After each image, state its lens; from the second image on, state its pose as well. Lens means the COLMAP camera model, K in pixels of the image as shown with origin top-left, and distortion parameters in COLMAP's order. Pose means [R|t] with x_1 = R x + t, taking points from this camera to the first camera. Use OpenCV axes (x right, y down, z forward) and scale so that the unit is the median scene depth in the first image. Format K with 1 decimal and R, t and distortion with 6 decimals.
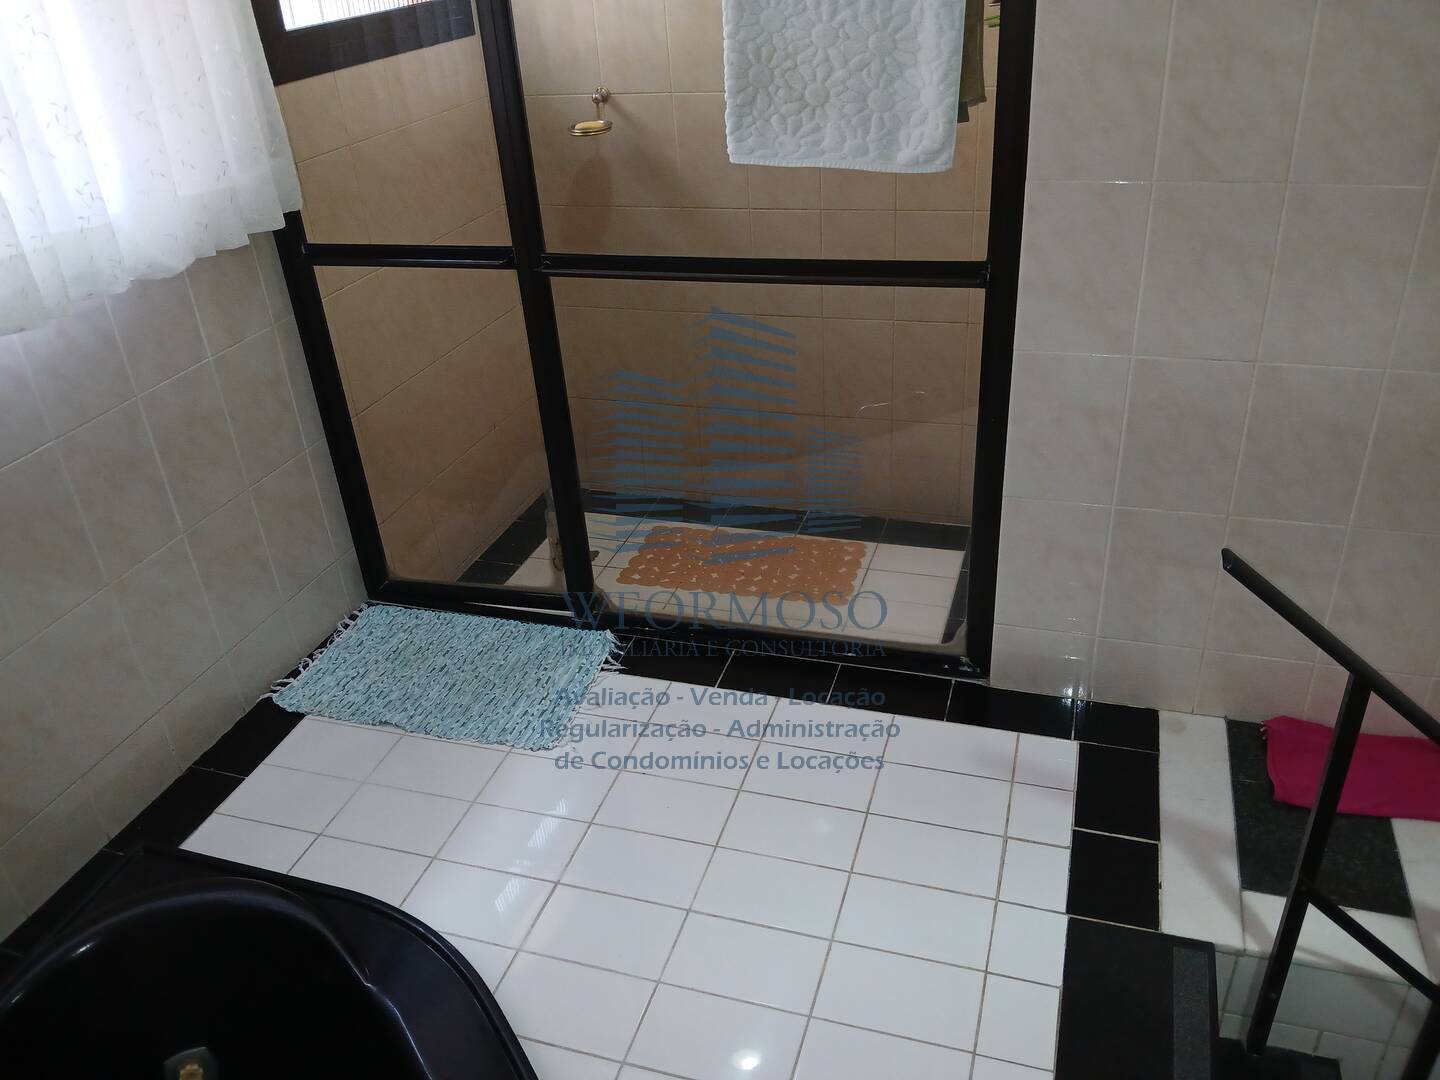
lens RADIAL K [[1131.7, 0, 715.5], [0, 1131.7, 547.6], [0, 0, 1]] dist [0.041661, -0.104922]
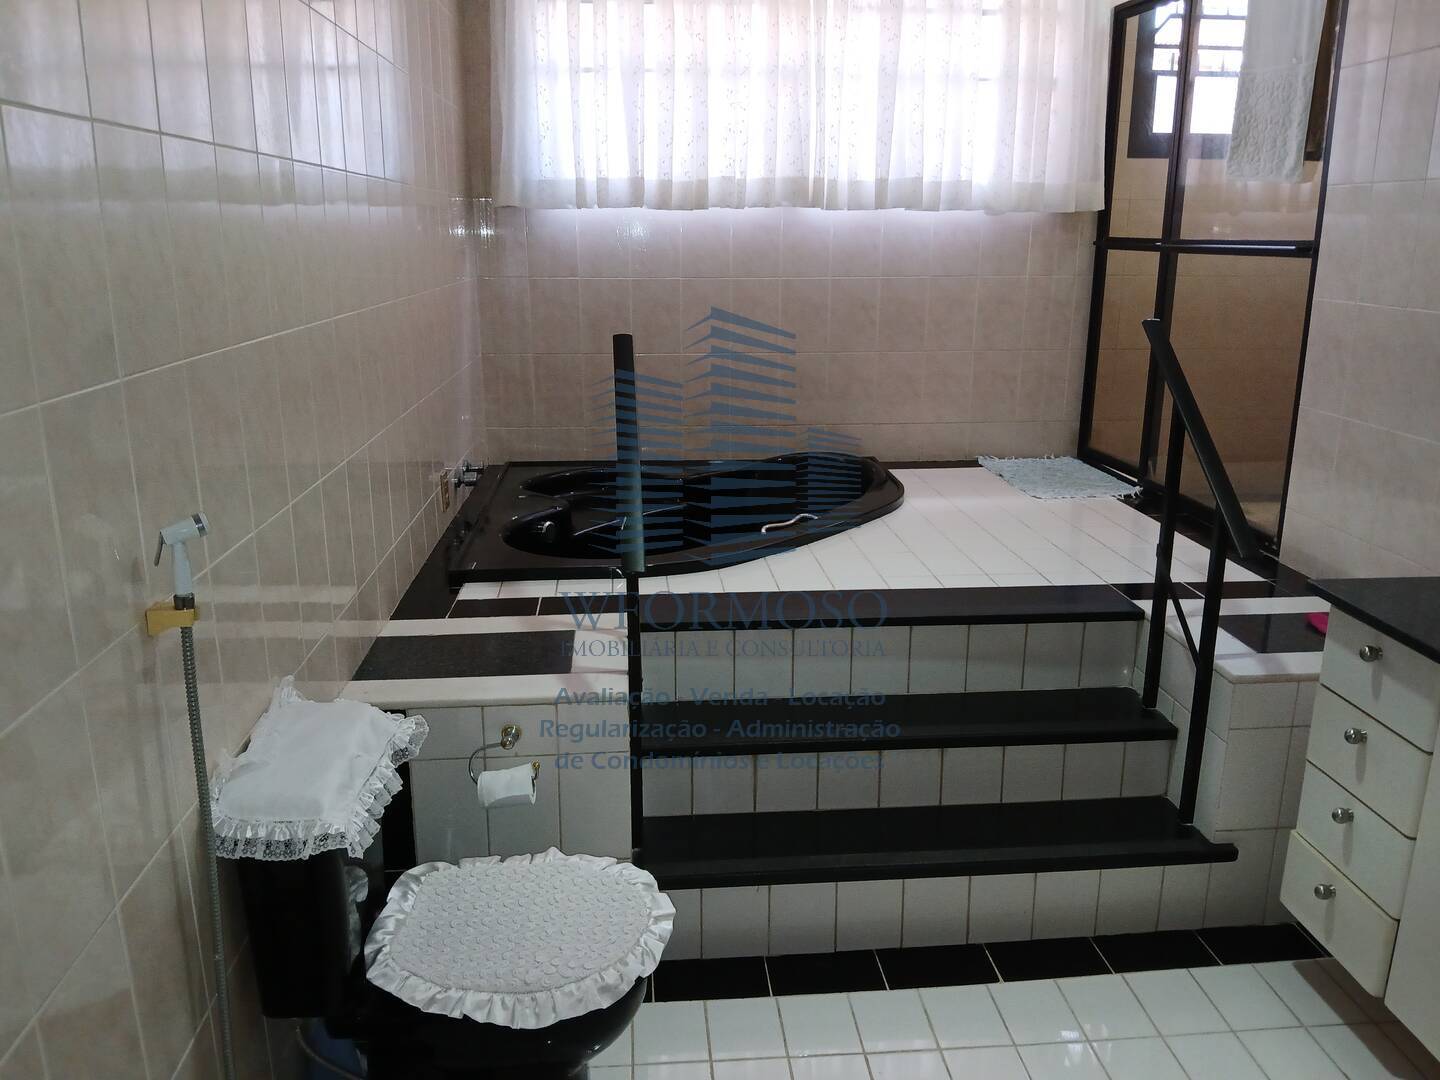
lens RADIAL K [[1131.7, 0, 719.6], [0, 1131.7, 535.2], [0, 0, 1]] dist [0.041661, -0.104922]
pose [[0.389640, 0.306028, -0.868635, 1.453576], [-0.482763, 0.871079, 0.090338, 0.371738], [0.784296, 0.384146, 0.487147, -0.265811]]
